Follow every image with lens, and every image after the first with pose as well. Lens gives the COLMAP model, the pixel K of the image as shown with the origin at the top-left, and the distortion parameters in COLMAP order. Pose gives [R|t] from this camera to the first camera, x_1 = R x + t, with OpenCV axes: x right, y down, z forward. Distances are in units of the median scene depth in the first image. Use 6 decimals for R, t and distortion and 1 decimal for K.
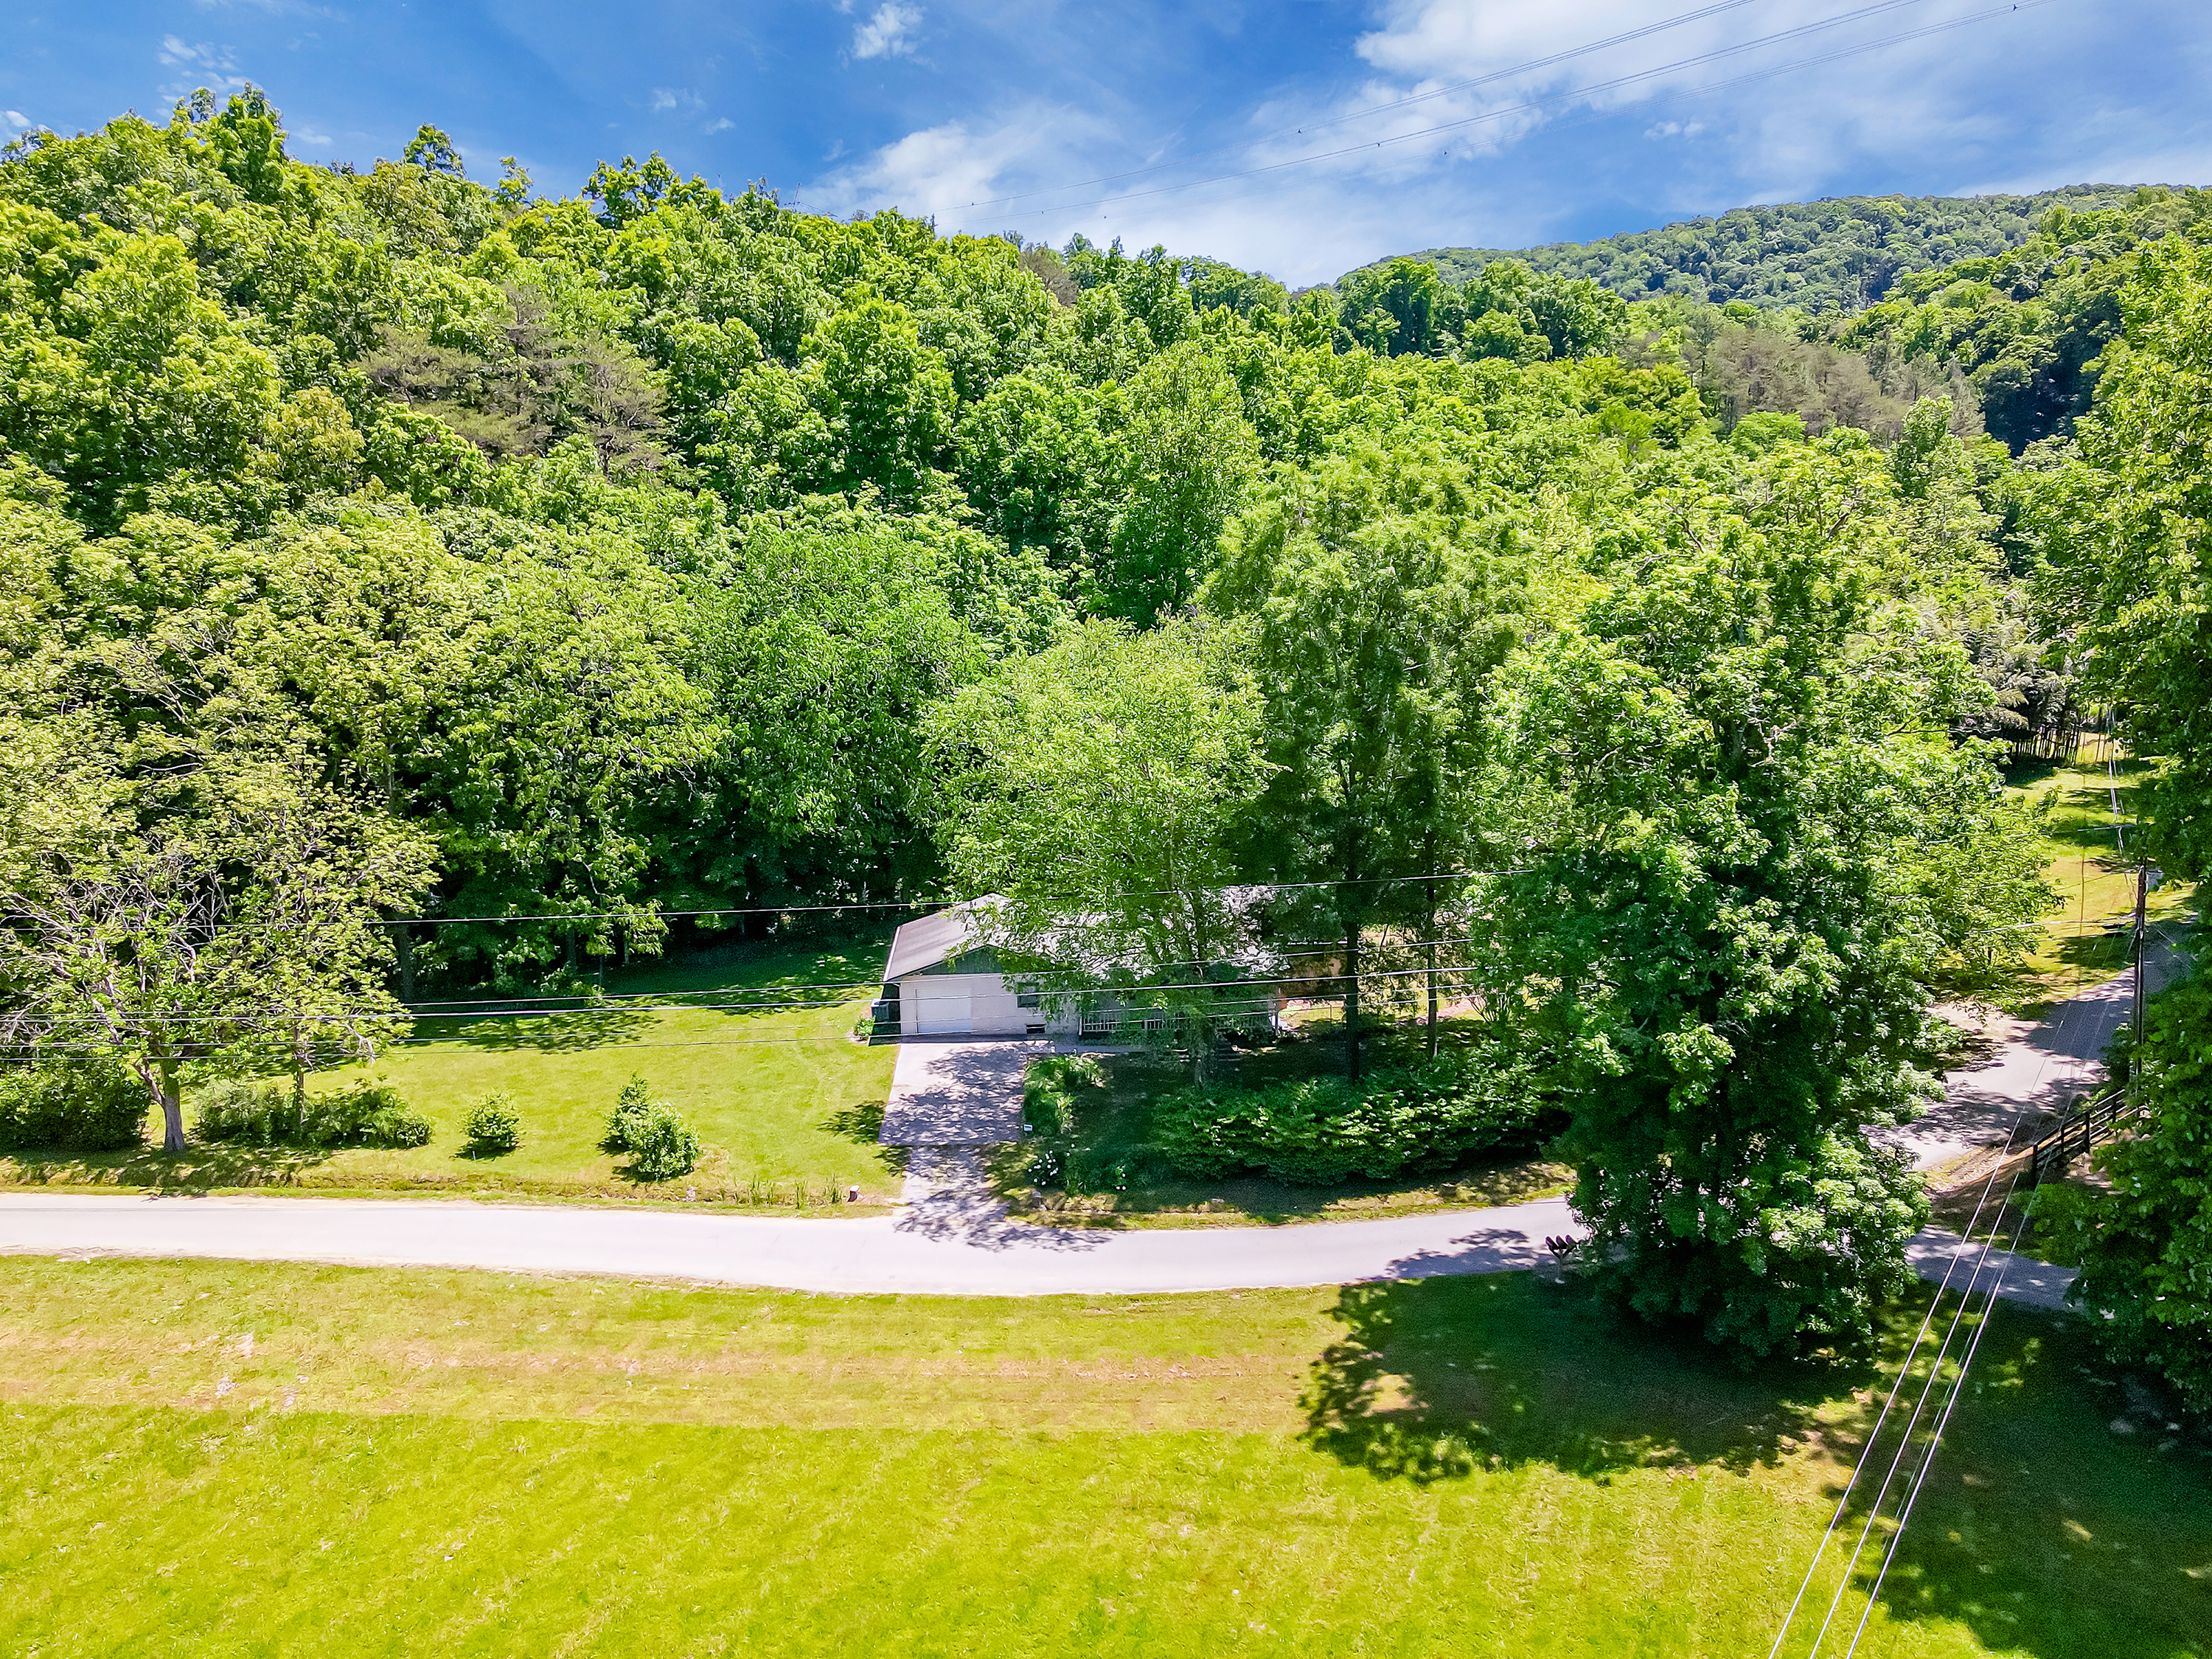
lens RADIAL K [[1598.2, 0, 1107.7], [0, 1598.2, 866.9], [0, 0, 1]] dist [0.014950, 0.006546]
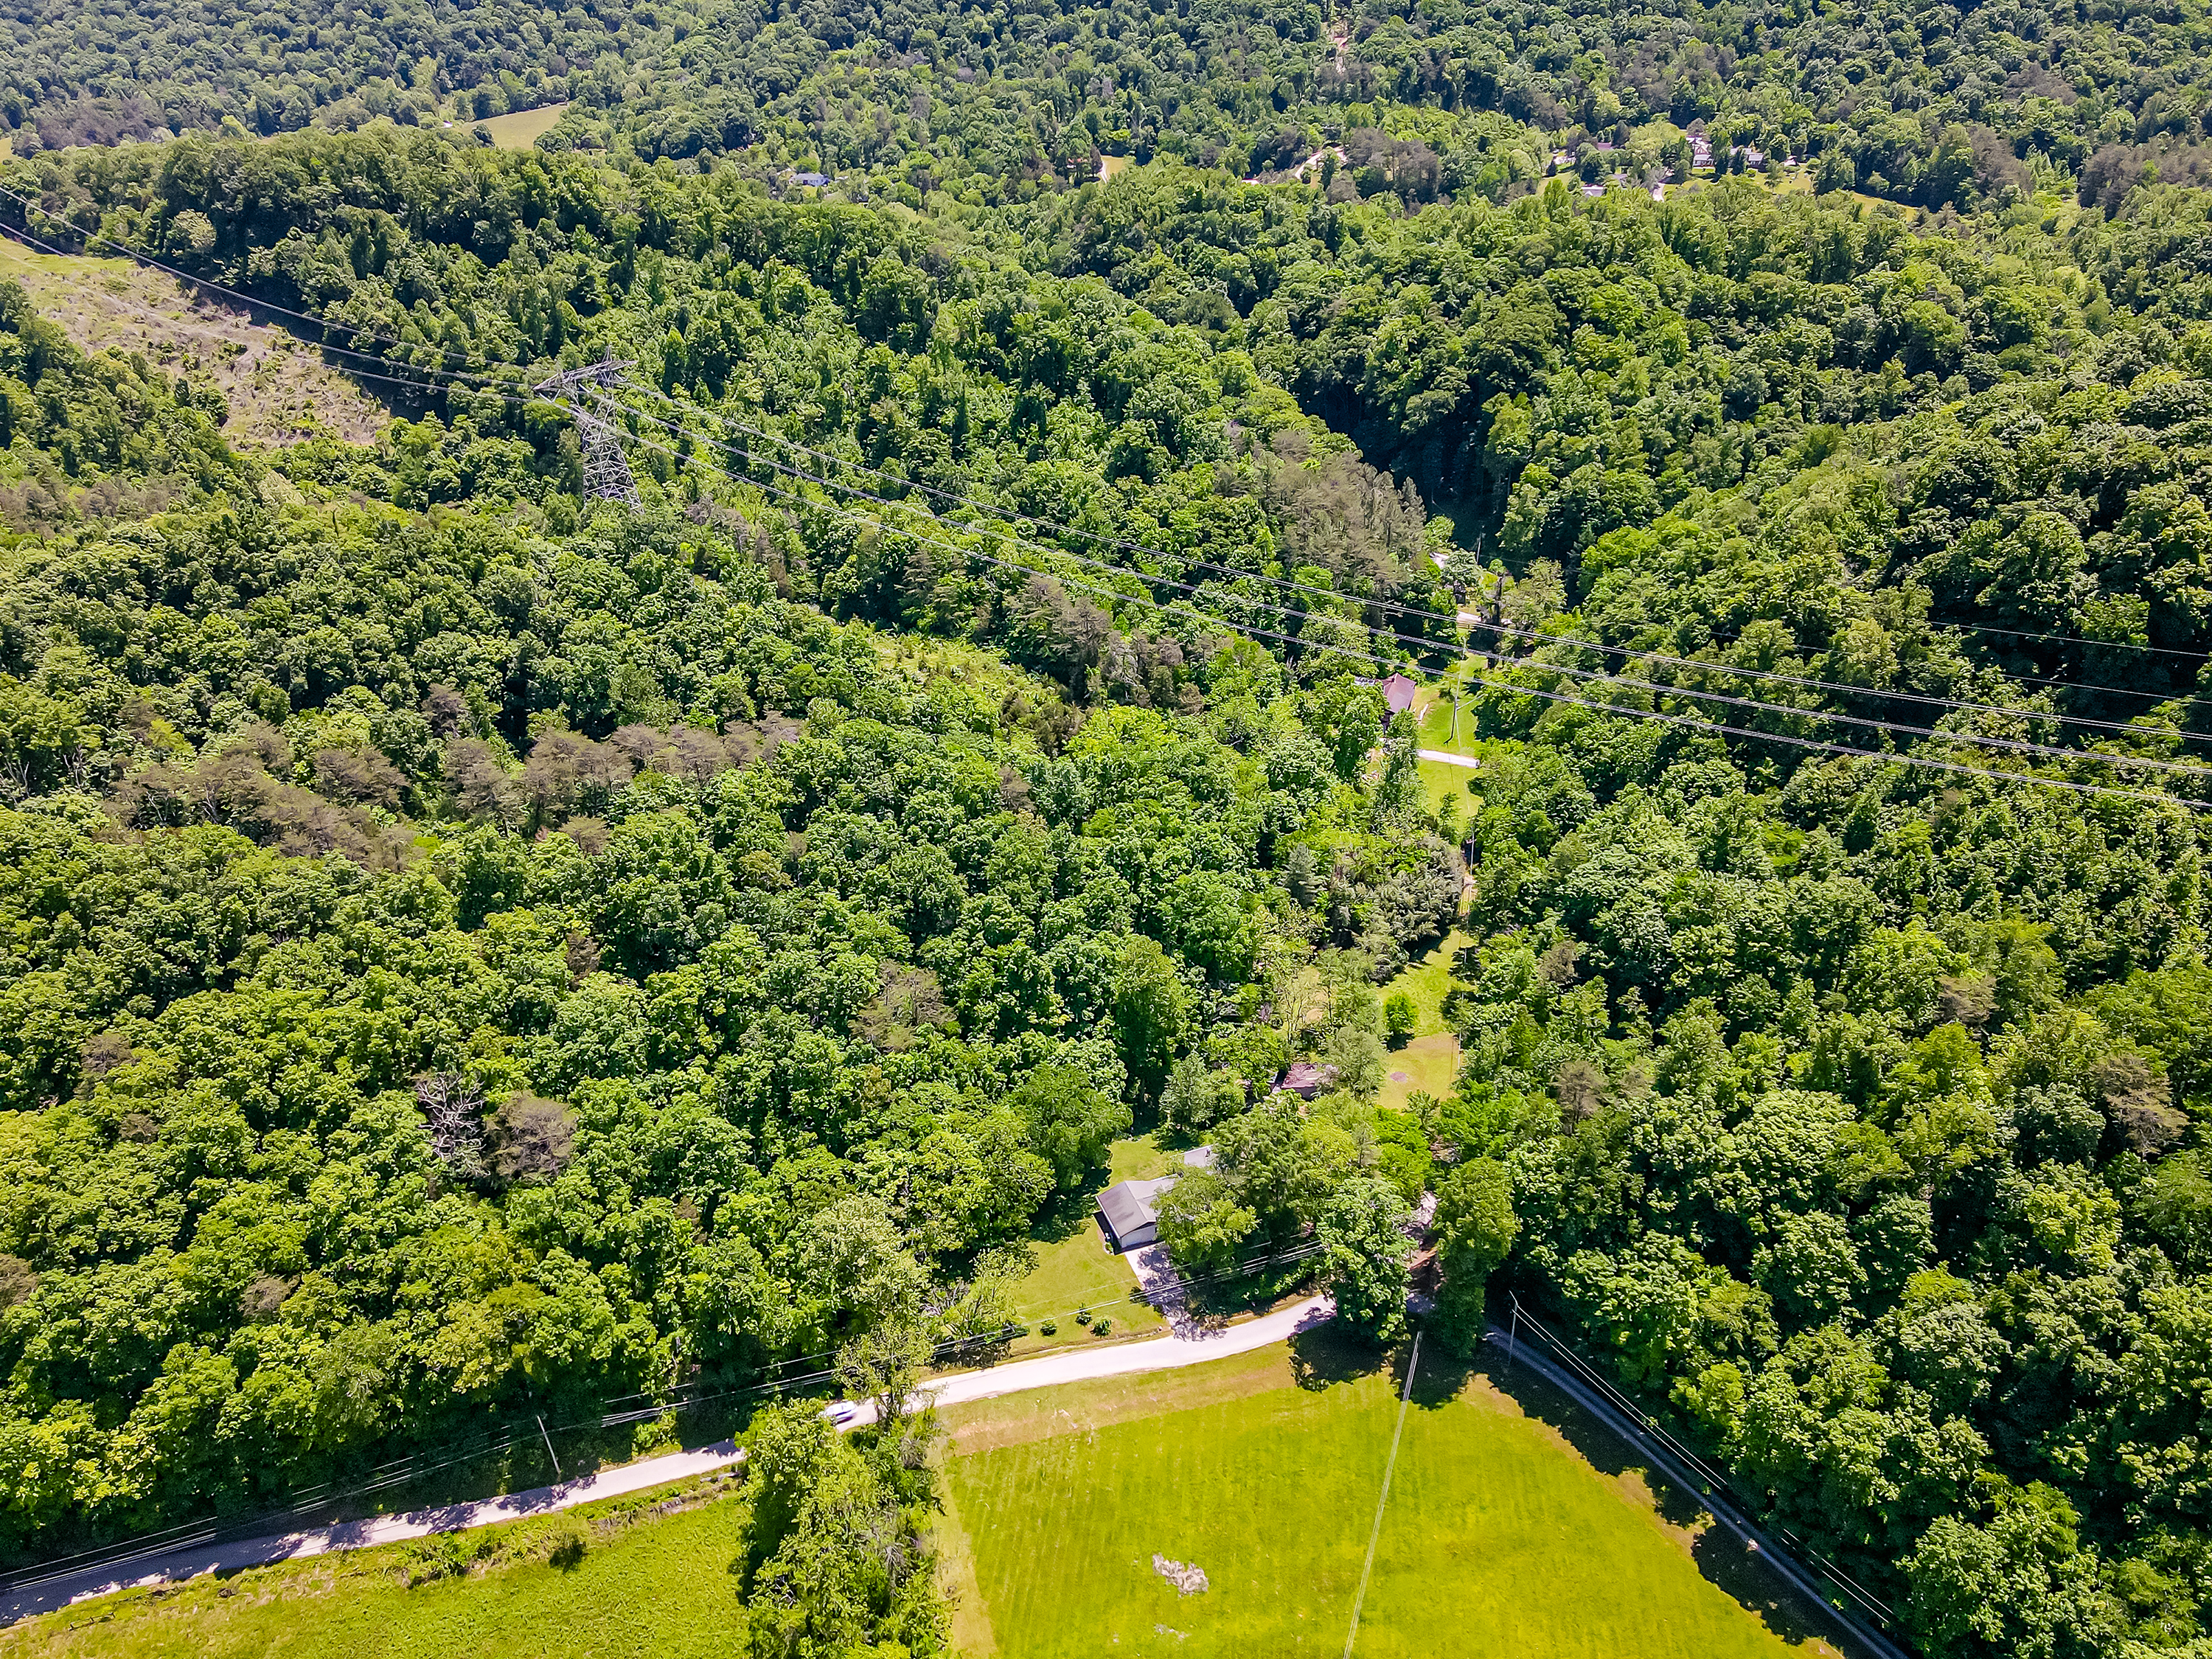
lens RADIAL K [[1598.2, 0, 1107.7], [0, 1598.2, 866.9], [0, 0, 1]] dist [0.014950, 0.006546]
pose [[0.952168, -0.169065, 0.254546, -0.862286], [0.084871, 0.946546, 0.311204, -1.670090], [-0.293553, -0.274715, 0.915619, -1.785900]]
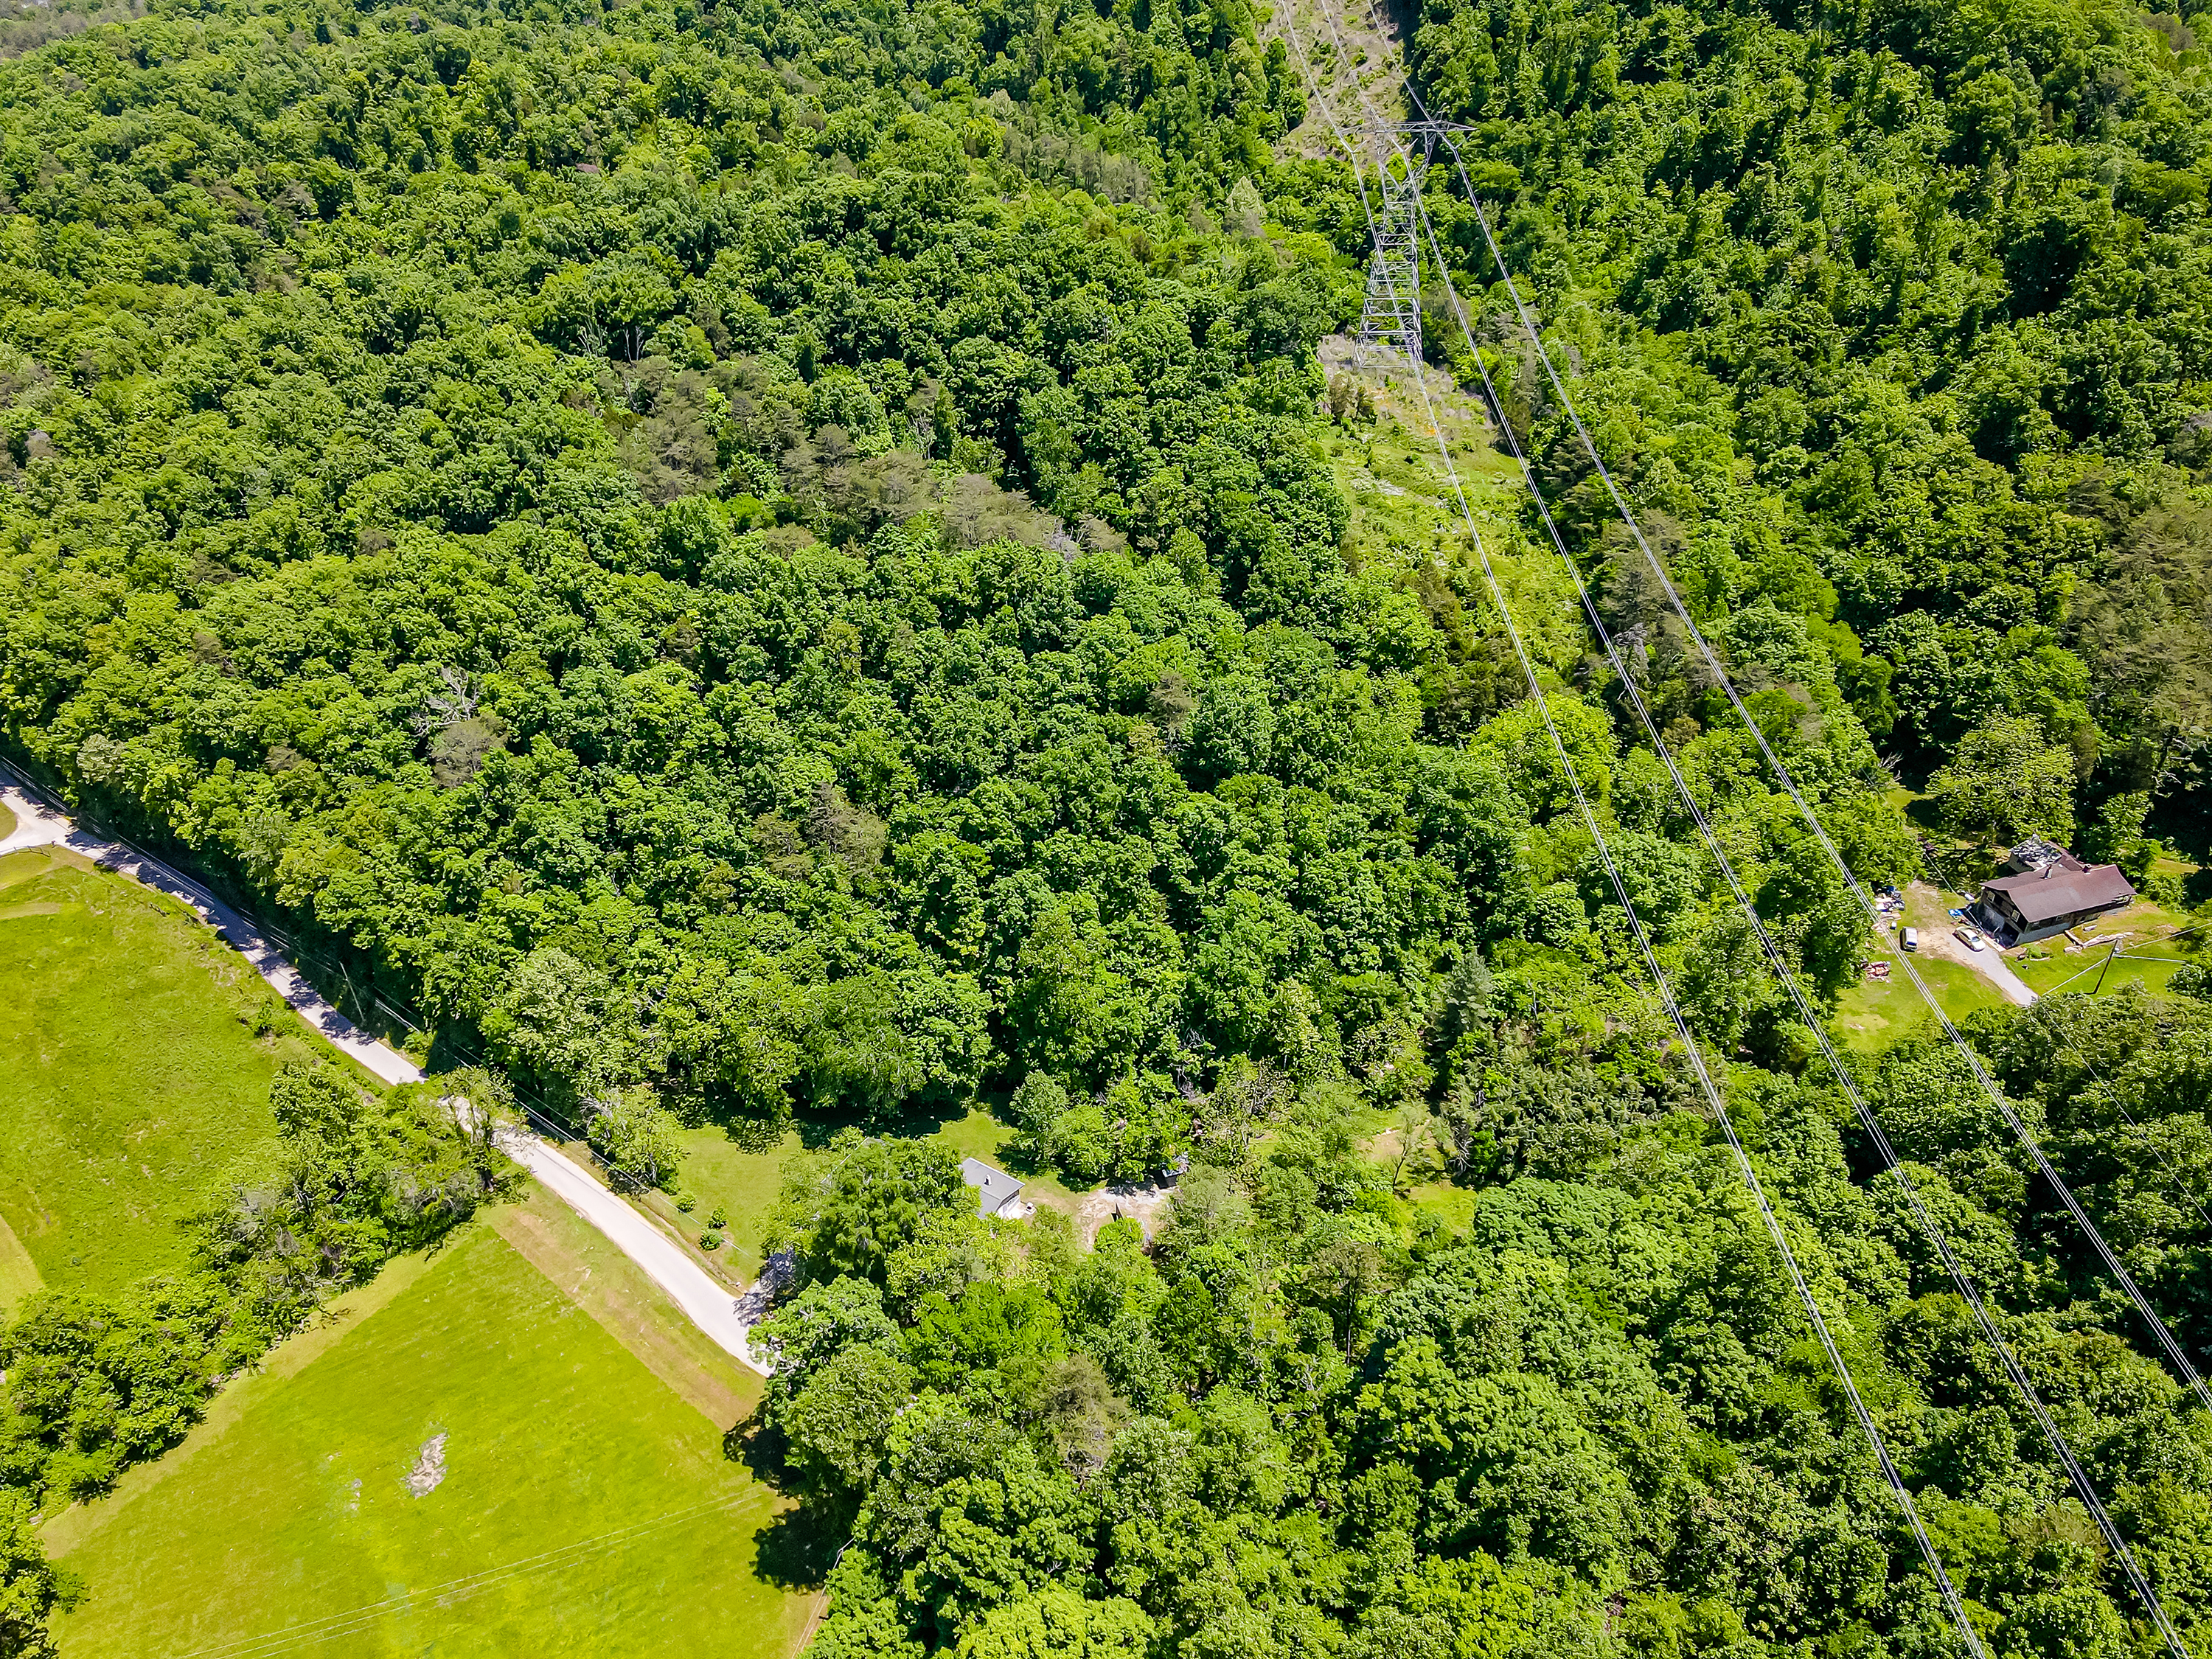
lens RADIAL K [[1598.2, 0, 1107.7], [0, 1598.2, 866.9], [0, 0, 1]] dist [0.014950, 0.006546]
pose [[0.811407, 0.342095, -0.473910, 1.430283], [-0.120820, 0.891478, 0.436658, -1.731518], [0.571858, -0.297049, 0.764683, -0.713925]]
